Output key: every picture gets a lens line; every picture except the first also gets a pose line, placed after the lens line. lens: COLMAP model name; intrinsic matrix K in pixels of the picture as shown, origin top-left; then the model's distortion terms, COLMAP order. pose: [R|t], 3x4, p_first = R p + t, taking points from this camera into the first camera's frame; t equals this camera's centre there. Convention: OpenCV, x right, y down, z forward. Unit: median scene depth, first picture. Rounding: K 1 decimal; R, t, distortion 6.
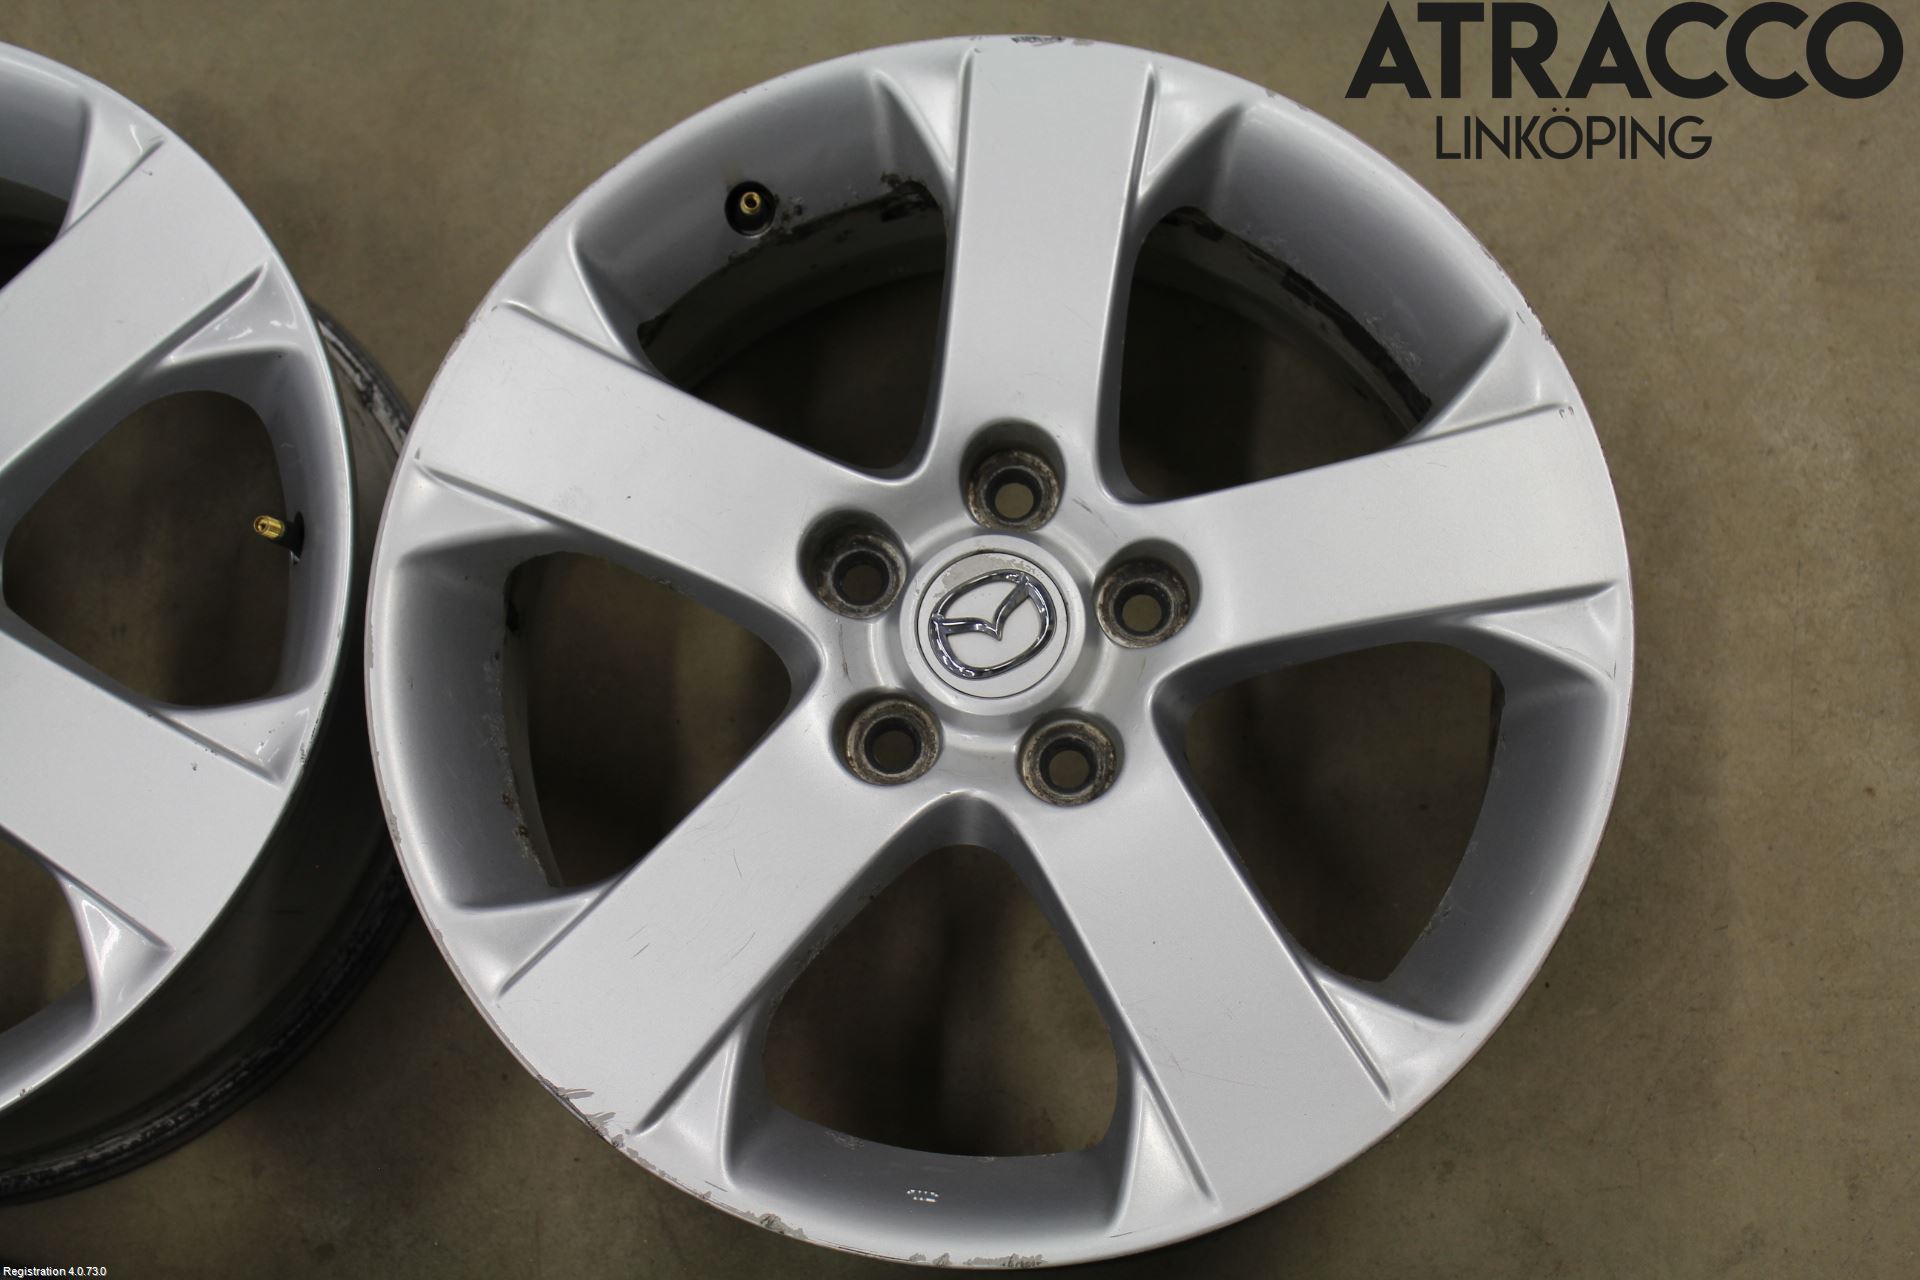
lens RADIAL K [[2803.6, 0, 996.6], [0, 2803.6, 607.8], [0, 0, 1]] dist [-0.025117, 0.000000]
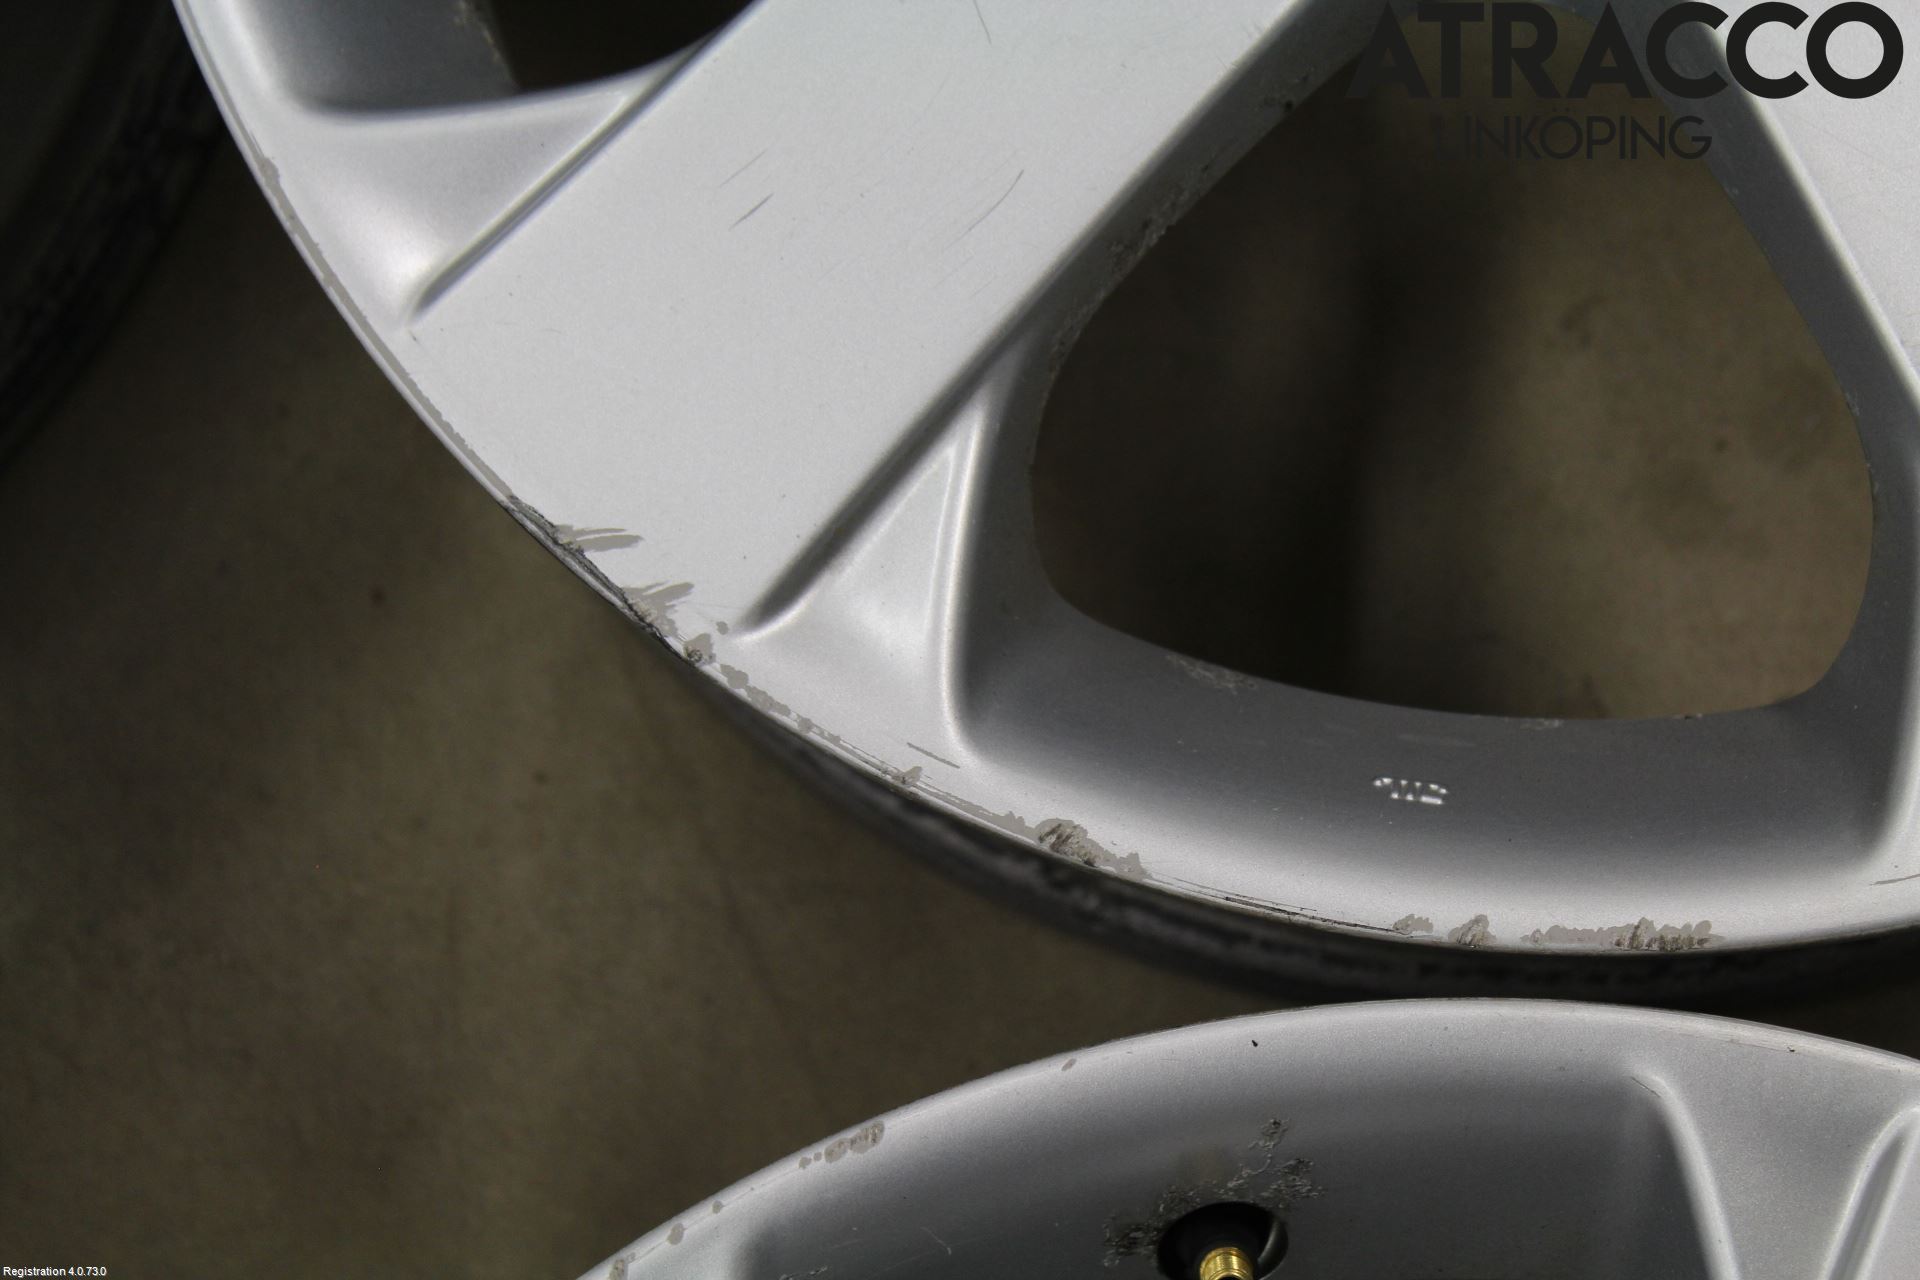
lens RADIAL K [[4818.9, 0, 959.0], [0, 4818.9, 633.1], [0, 0, 1]] dist [0.094313, 0.000000]
pose [[0.999834, 0.015139, -0.010128, -0.087917], [-0.014165, 0.995825, 0.090179, 0.120624], [0.011451, -0.090021, 0.995874, 0.270592]]
